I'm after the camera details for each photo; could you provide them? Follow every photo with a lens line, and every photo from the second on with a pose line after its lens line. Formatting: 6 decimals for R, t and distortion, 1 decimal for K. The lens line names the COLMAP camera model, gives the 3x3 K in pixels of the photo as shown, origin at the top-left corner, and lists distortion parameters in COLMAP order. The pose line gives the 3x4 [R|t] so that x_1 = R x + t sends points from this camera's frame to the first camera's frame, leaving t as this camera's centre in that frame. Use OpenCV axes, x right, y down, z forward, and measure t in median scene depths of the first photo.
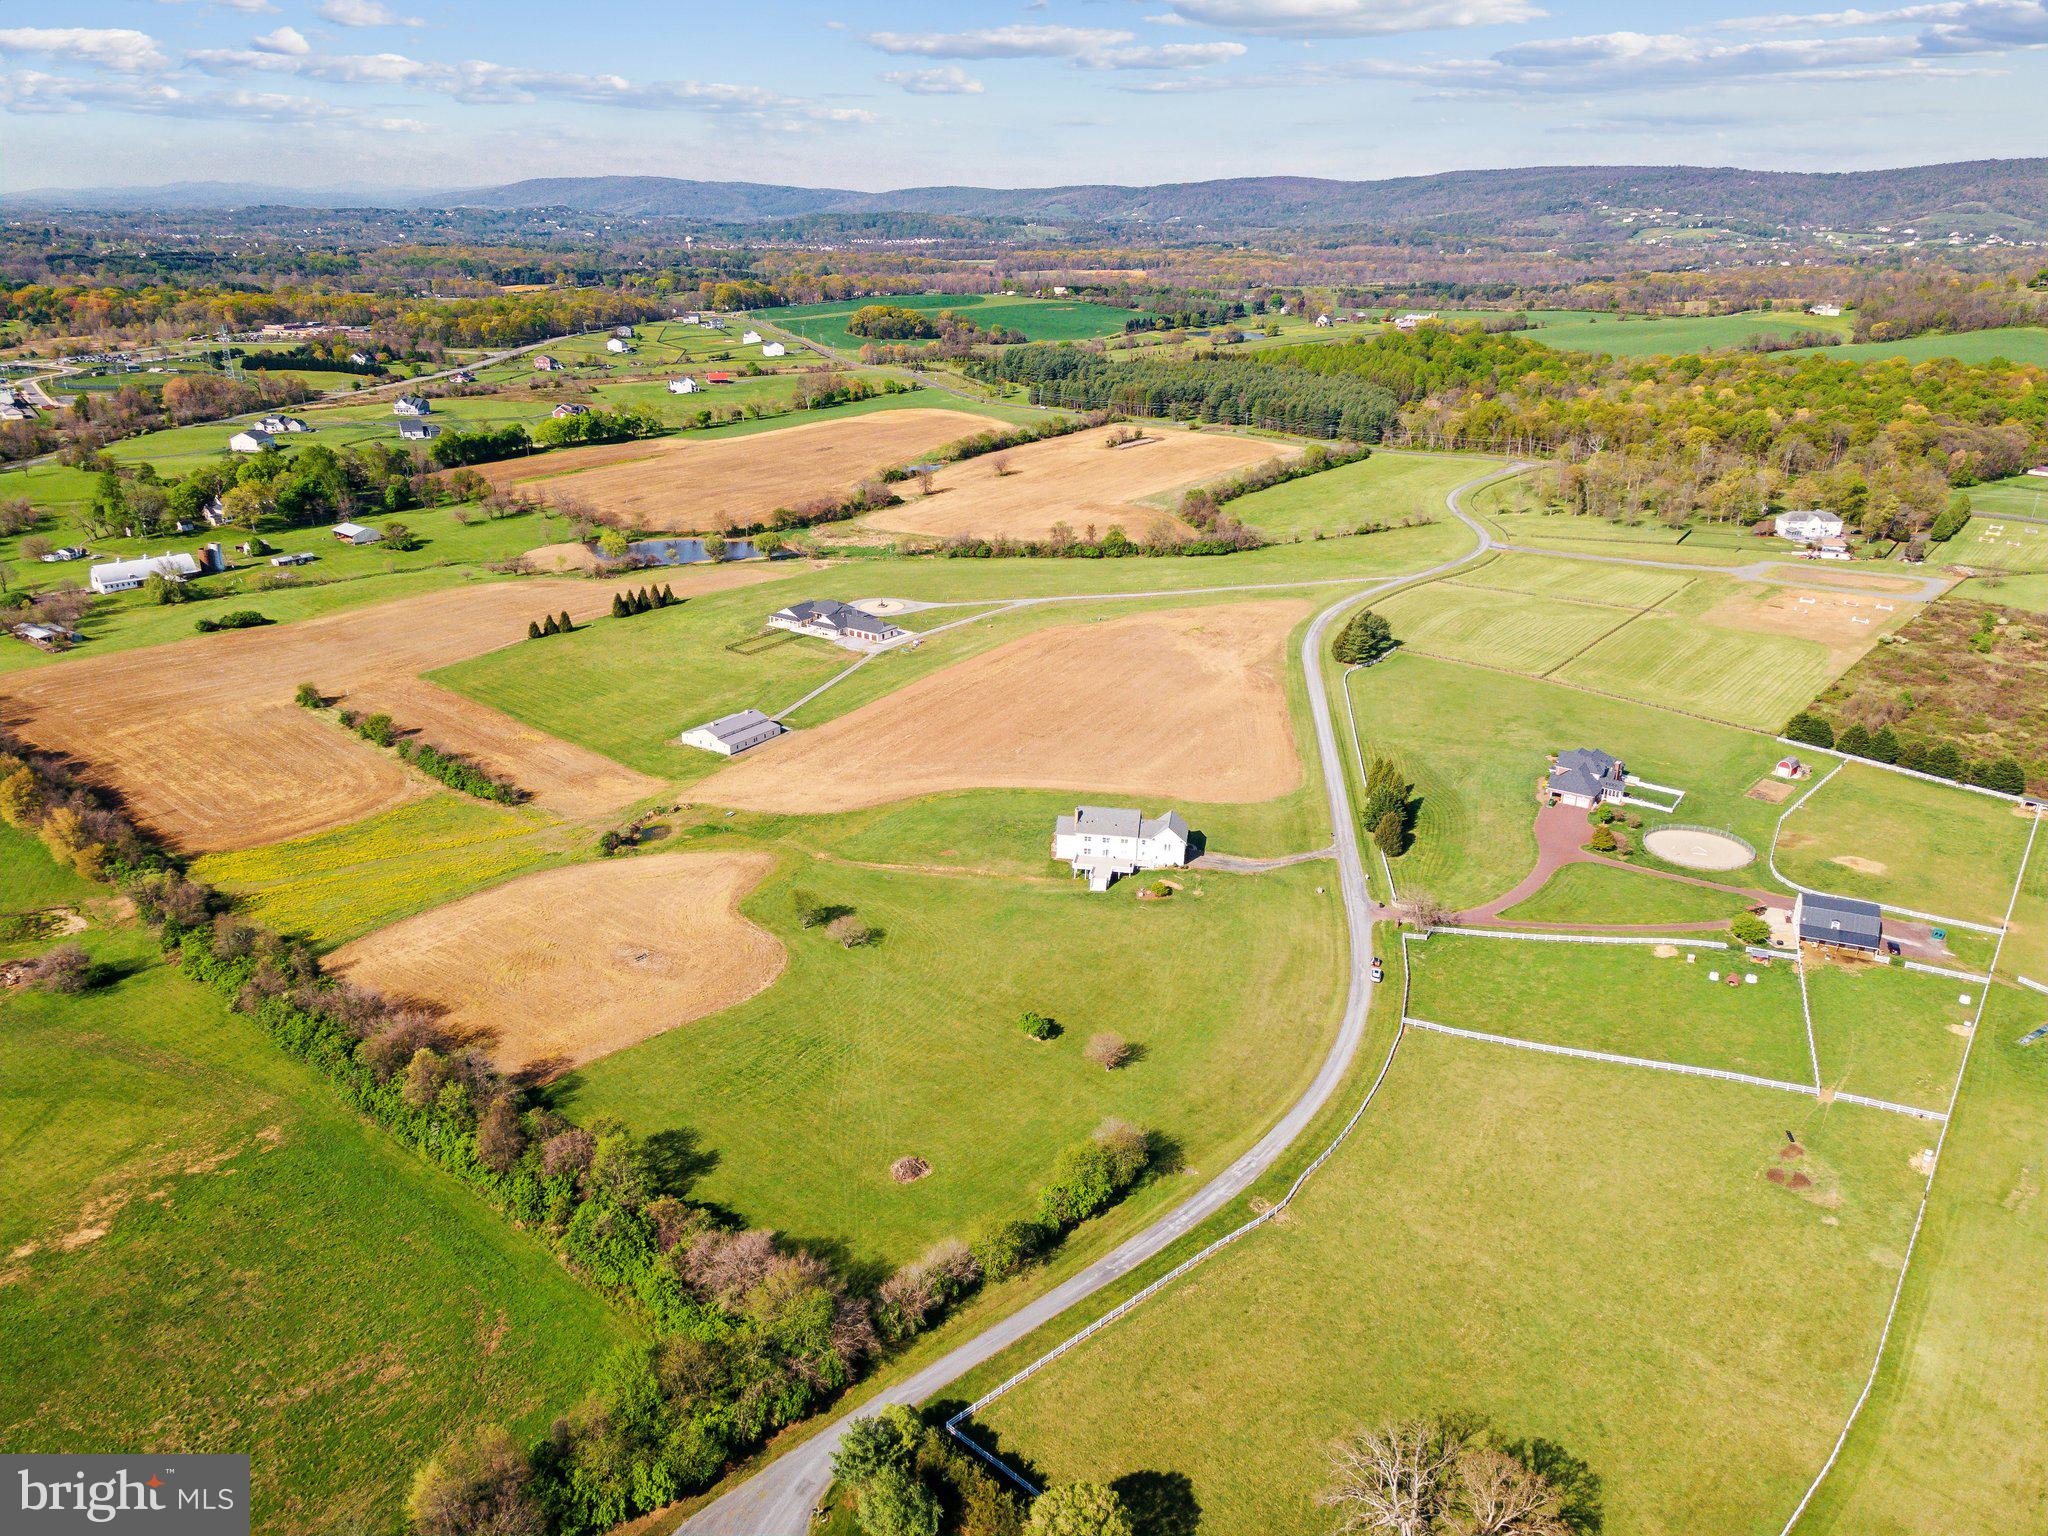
lens RADIAL K [[1467.4, 0, 1024.0], [0, 1467.4, 768.0], [0, 0, 1]] dist [0.050322, 0.005915]
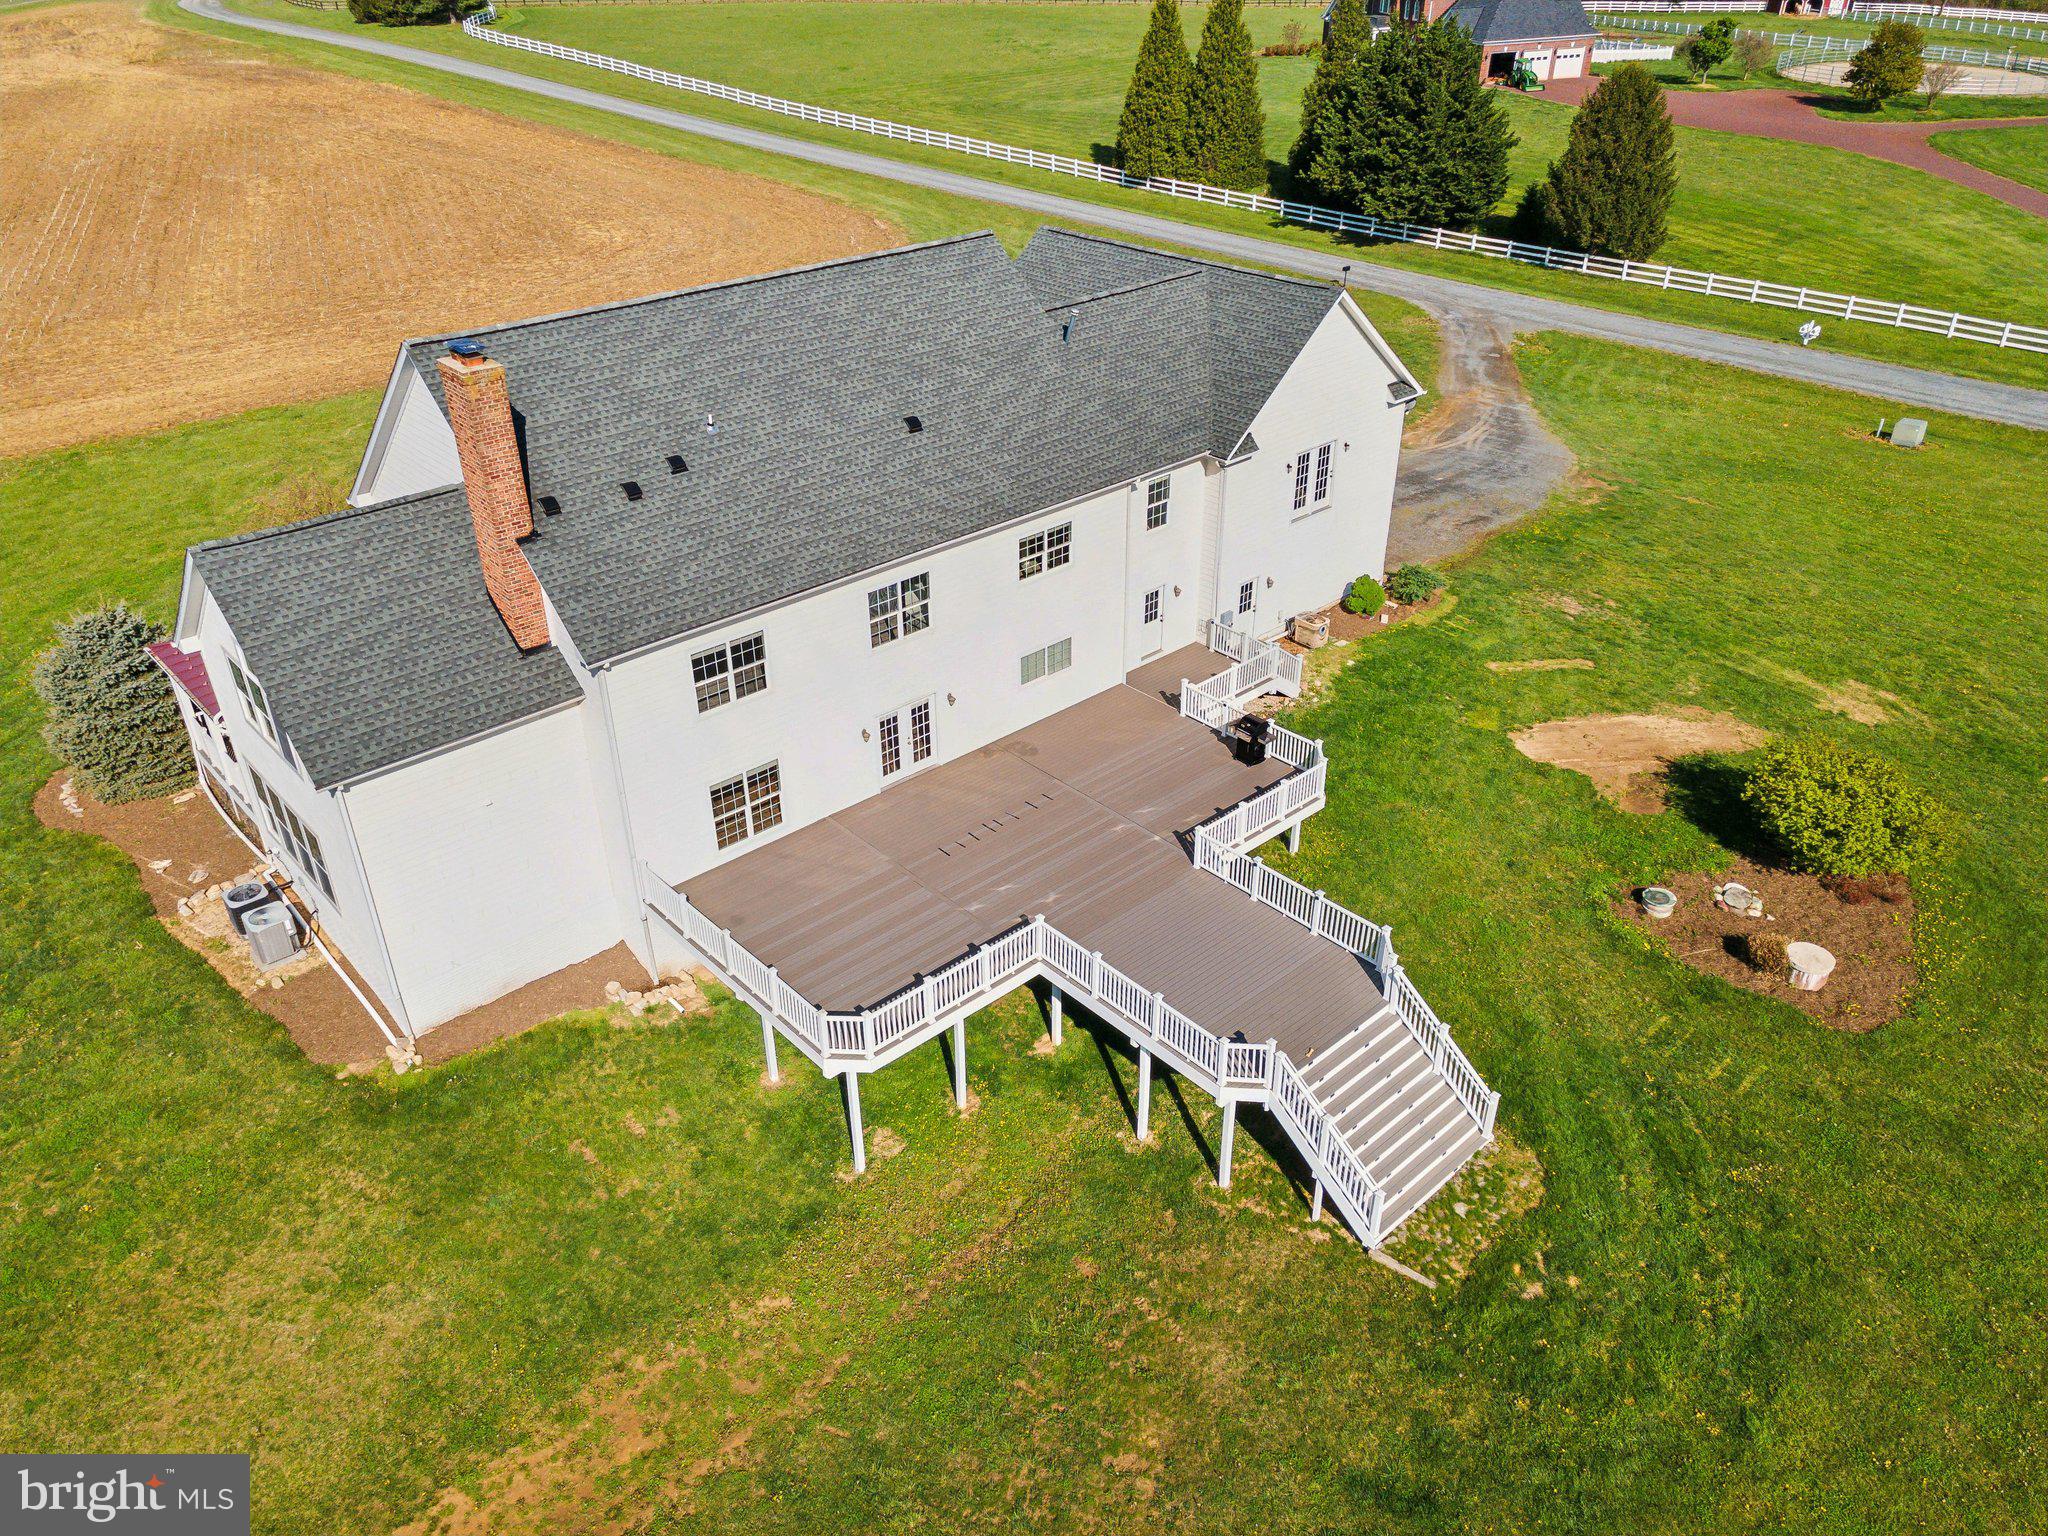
lens RADIAL K [[1467.4, 0, 1024.0], [0, 1467.4, 768.0], [0, 0, 1]] dist [0.050322, 0.005915]
pose [[0.622513, -0.418908, 0.661055, -0.003996], [0.289305, 0.908025, 0.302974, 0.026363], [-0.727173, 0.002642, 0.686449, 0.759175]]
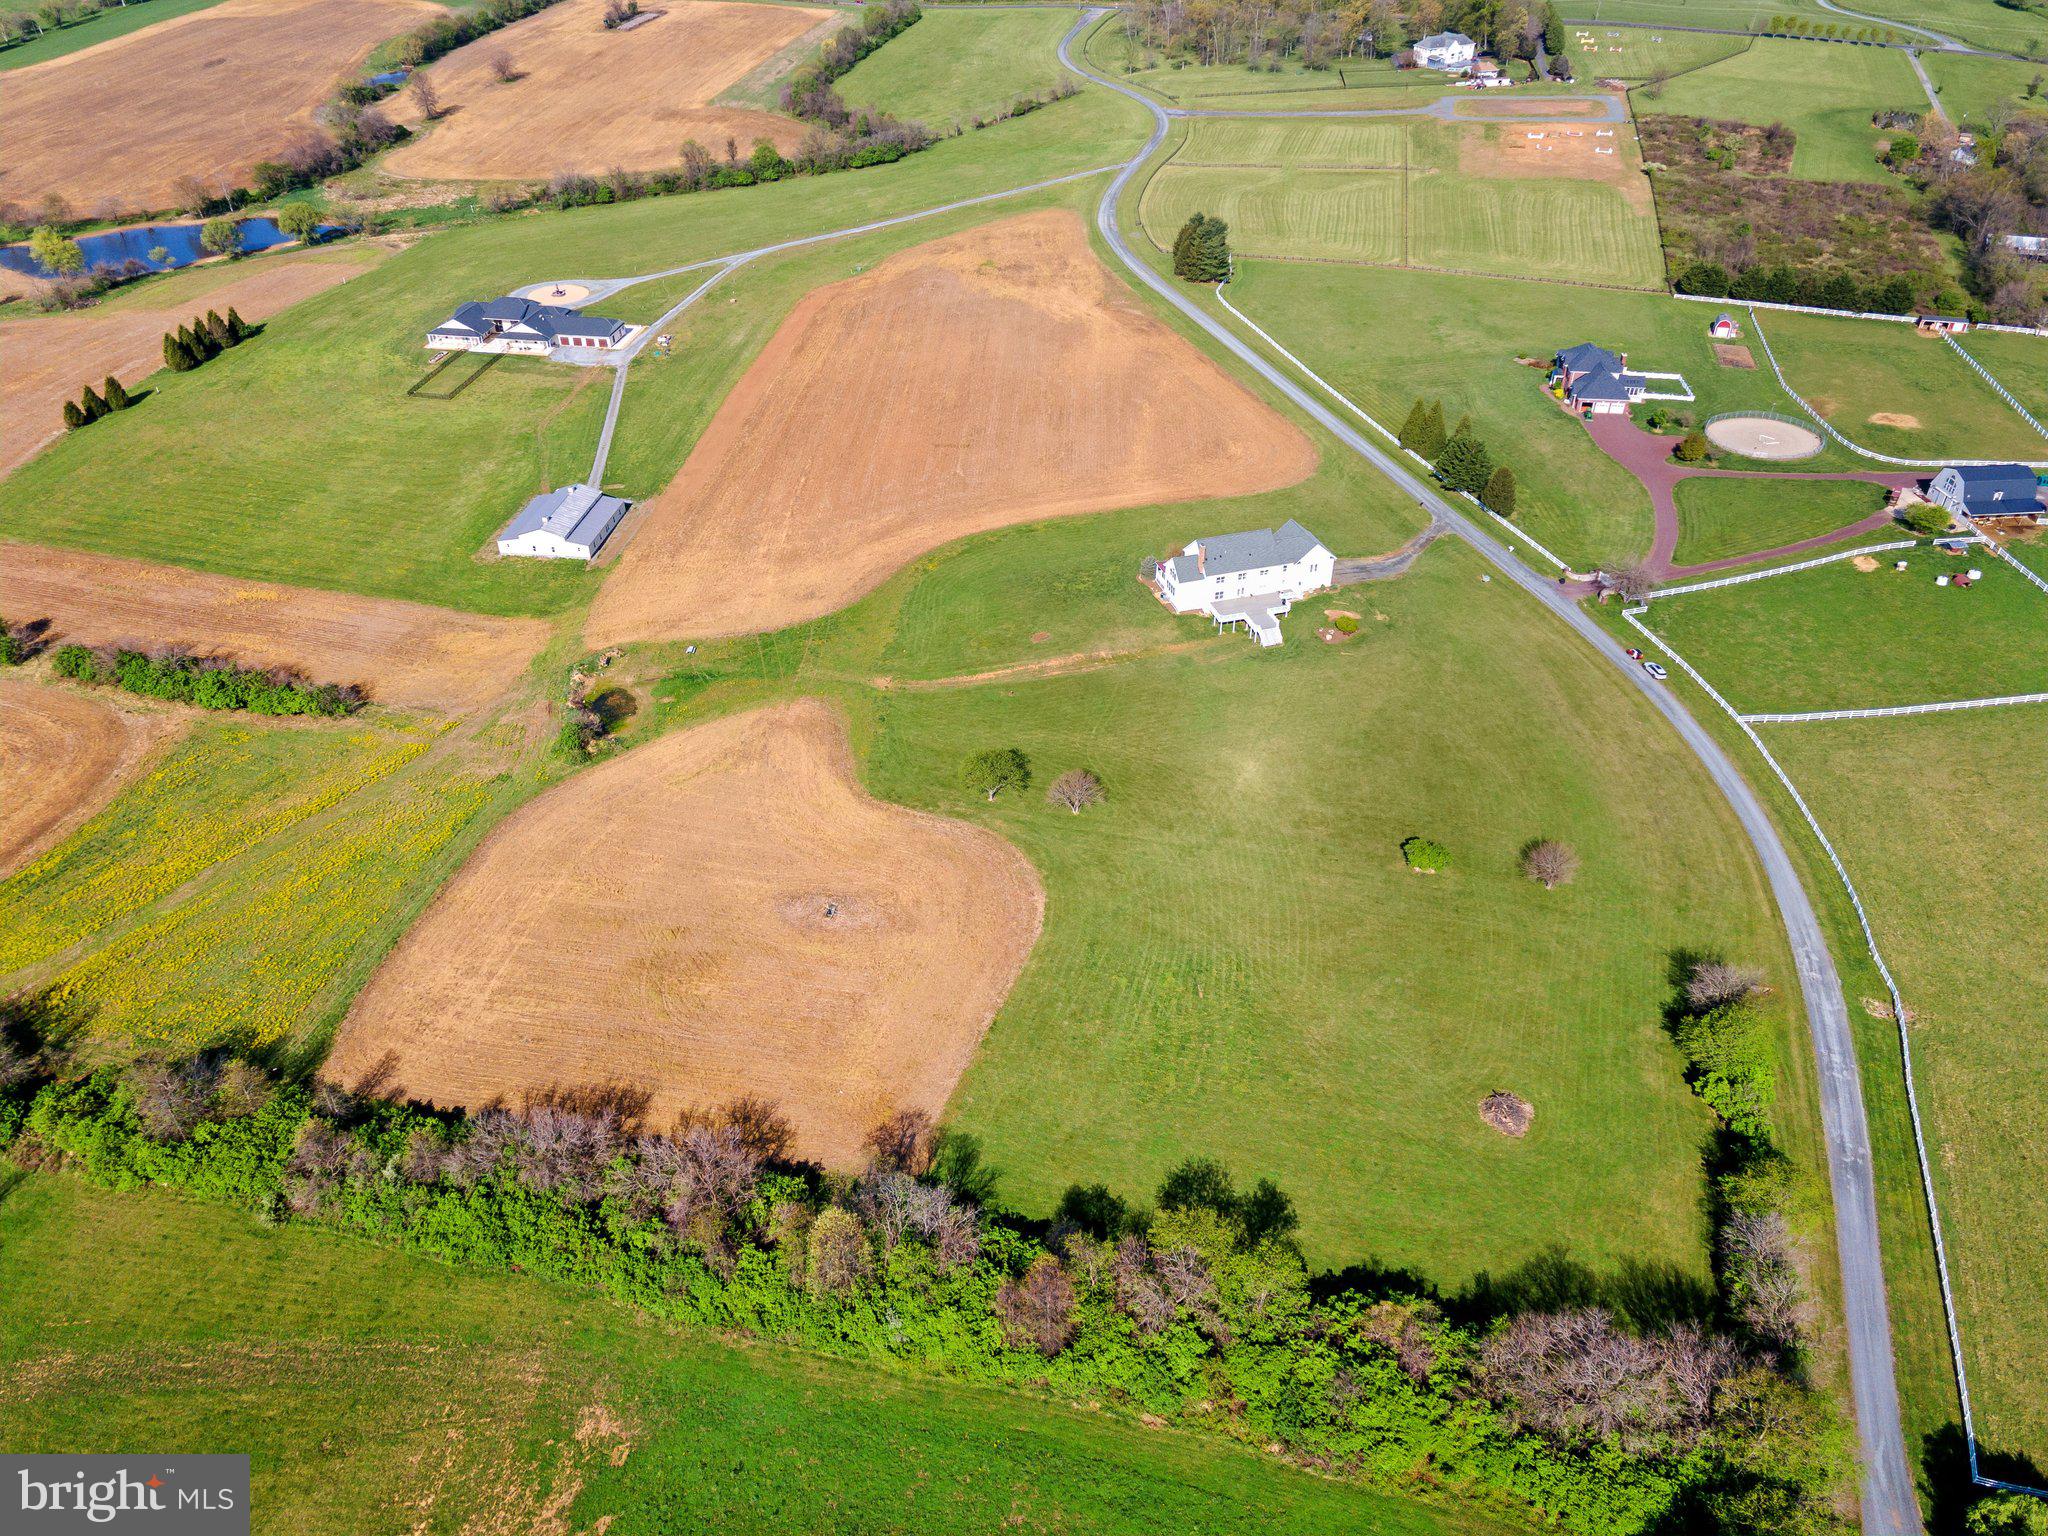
lens RADIAL K [[1467.4, 0, 1024.0], [0, 1467.4, 768.0], [0, 0, 1]] dist [0.050322, 0.005915]
pose [[0.896988, -0.268908, 0.350857, -0.286192], [0.170389, 0.942687, 0.286895, -0.080876], [-0.407896, -0.197559, 0.891398, 0.268346]]
